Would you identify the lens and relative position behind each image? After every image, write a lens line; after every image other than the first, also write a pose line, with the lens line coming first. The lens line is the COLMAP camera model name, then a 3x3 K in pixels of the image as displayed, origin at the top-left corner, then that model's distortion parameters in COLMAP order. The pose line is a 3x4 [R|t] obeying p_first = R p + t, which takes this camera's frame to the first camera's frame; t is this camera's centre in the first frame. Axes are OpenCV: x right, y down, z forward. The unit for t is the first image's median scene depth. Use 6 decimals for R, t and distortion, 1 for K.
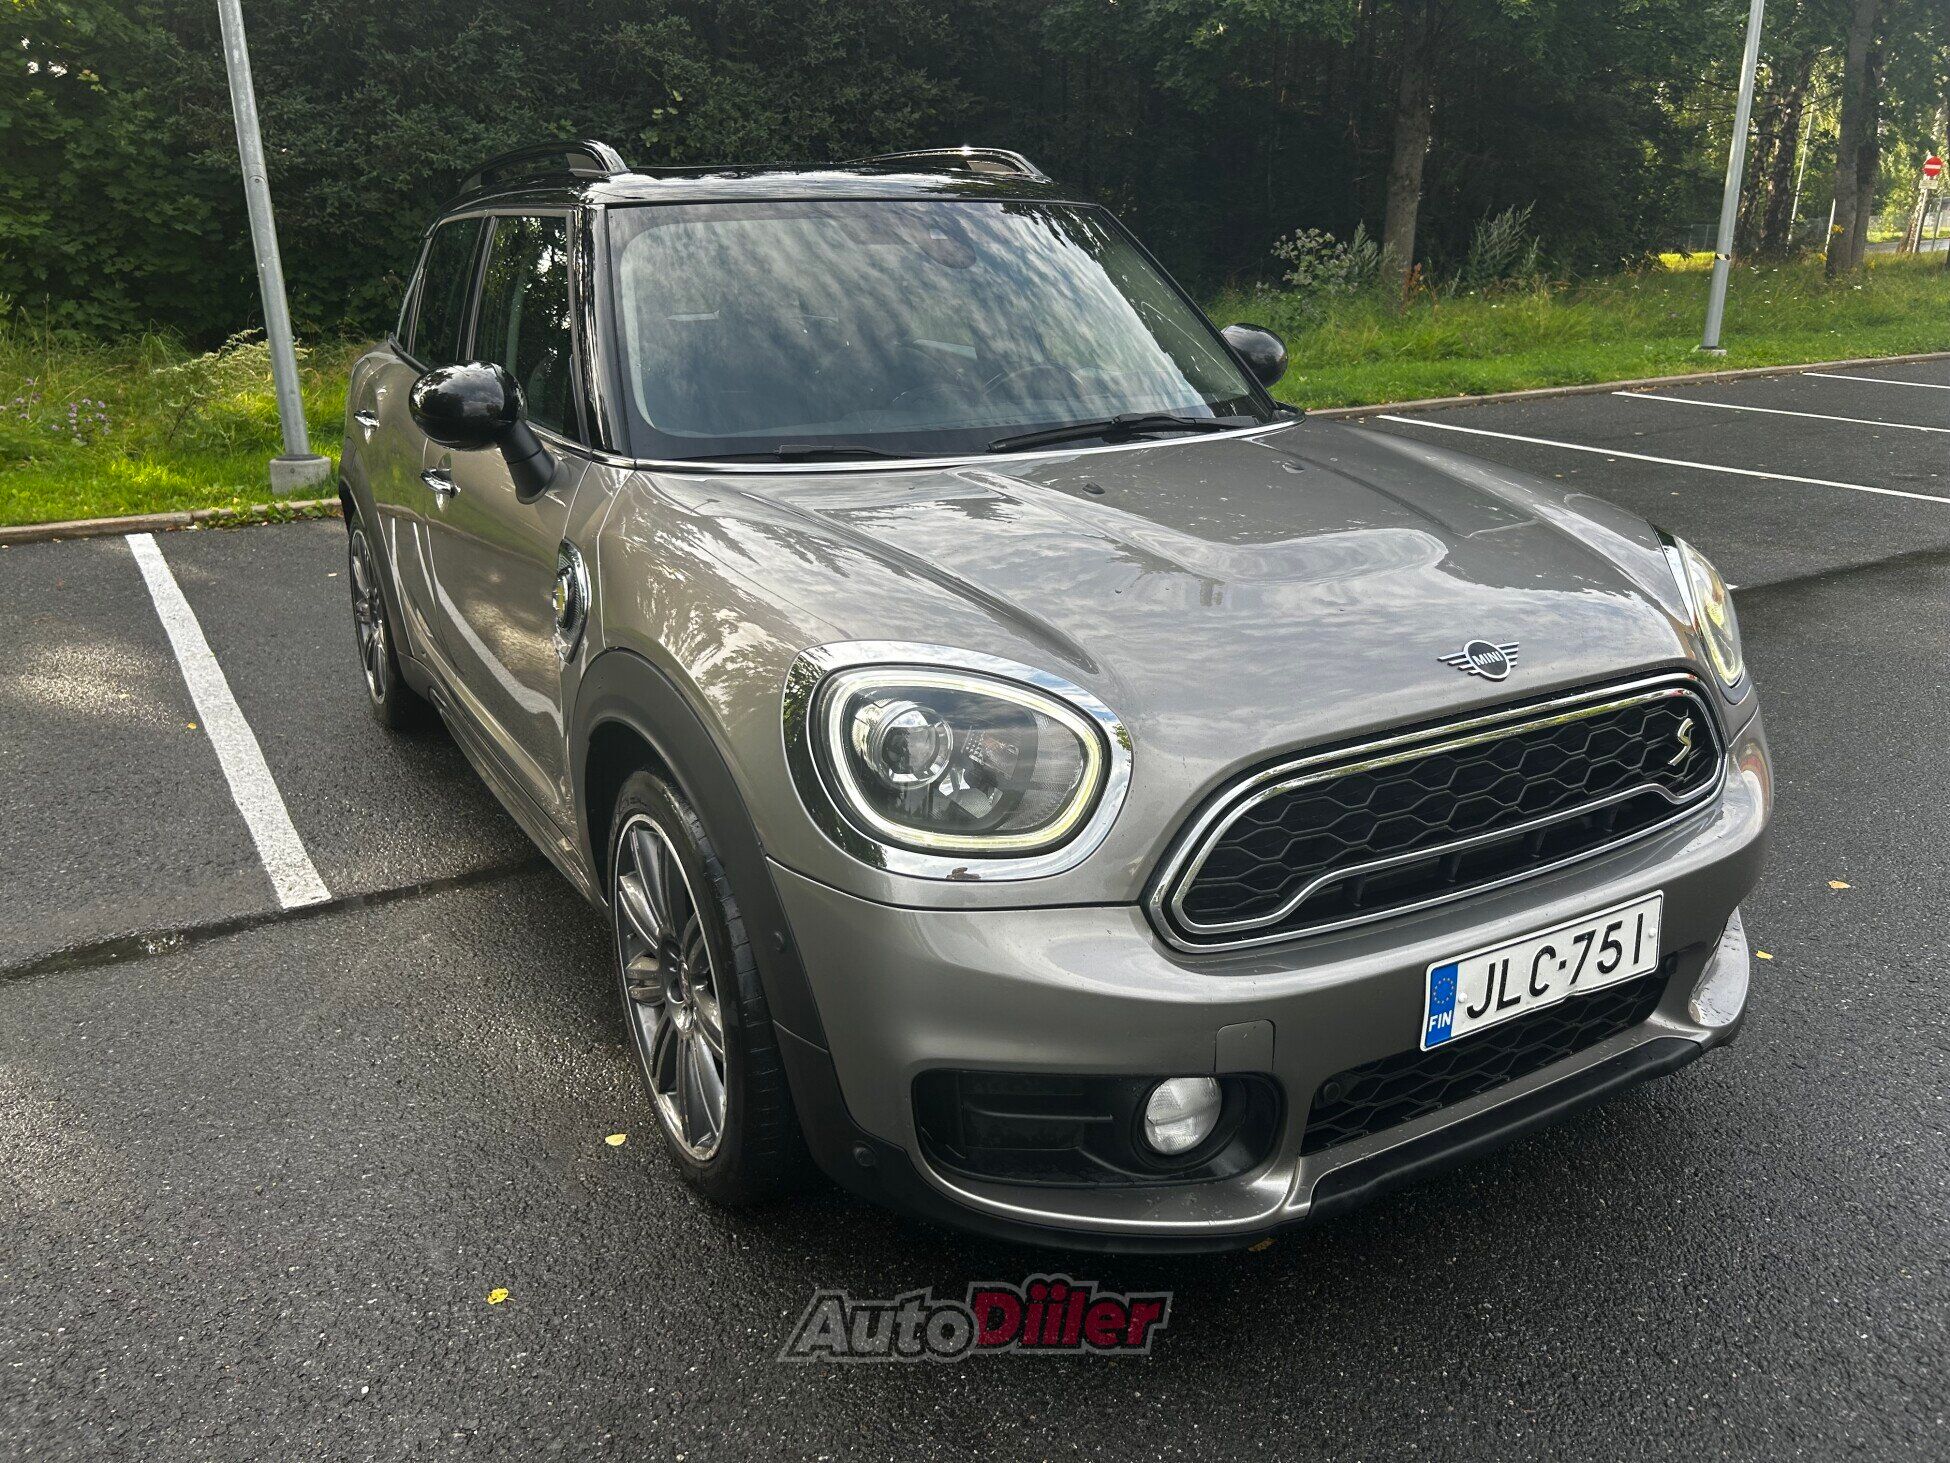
lens RADIAL K [[1495.1, 0, 966.0], [0, 1495.1, 733.3], [0, 0, 1]] dist [0.040457, -0.029457]
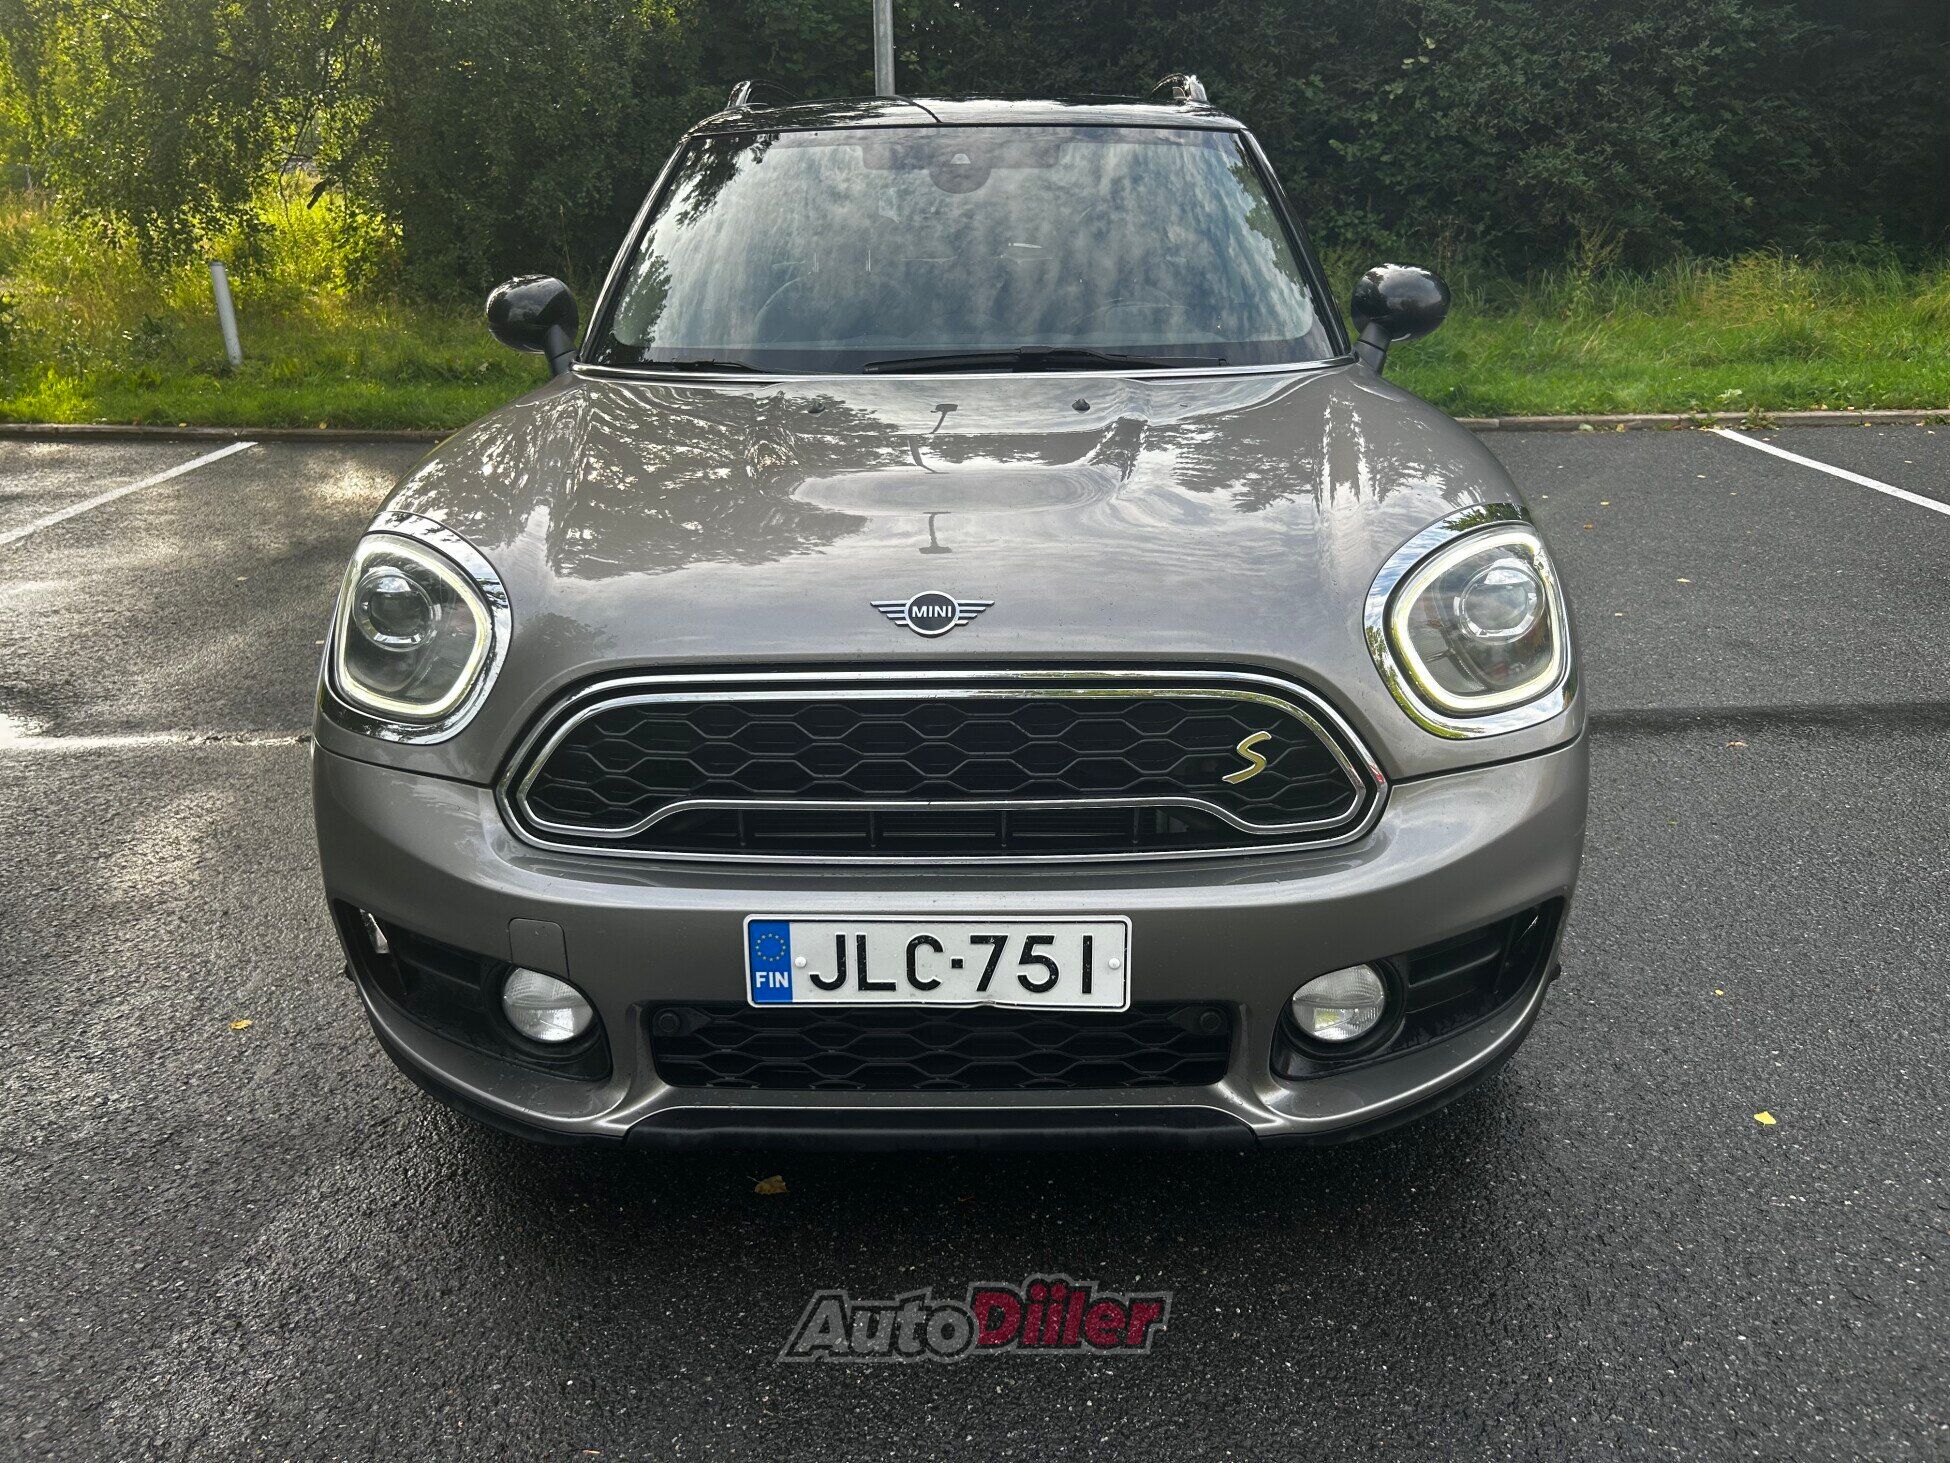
lens RADIAL K [[1495.1, 0, 963.8], [0, 1495.1, 732.9], [0, 0, 1]] dist [0.040457, -0.029457]
pose [[0.856615, 0.171246, -0.486709, 0.787207], [-0.160677, 0.984946, 0.063754, -0.036529], [0.490300, 0.023590, 0.871234, 0.223118]]
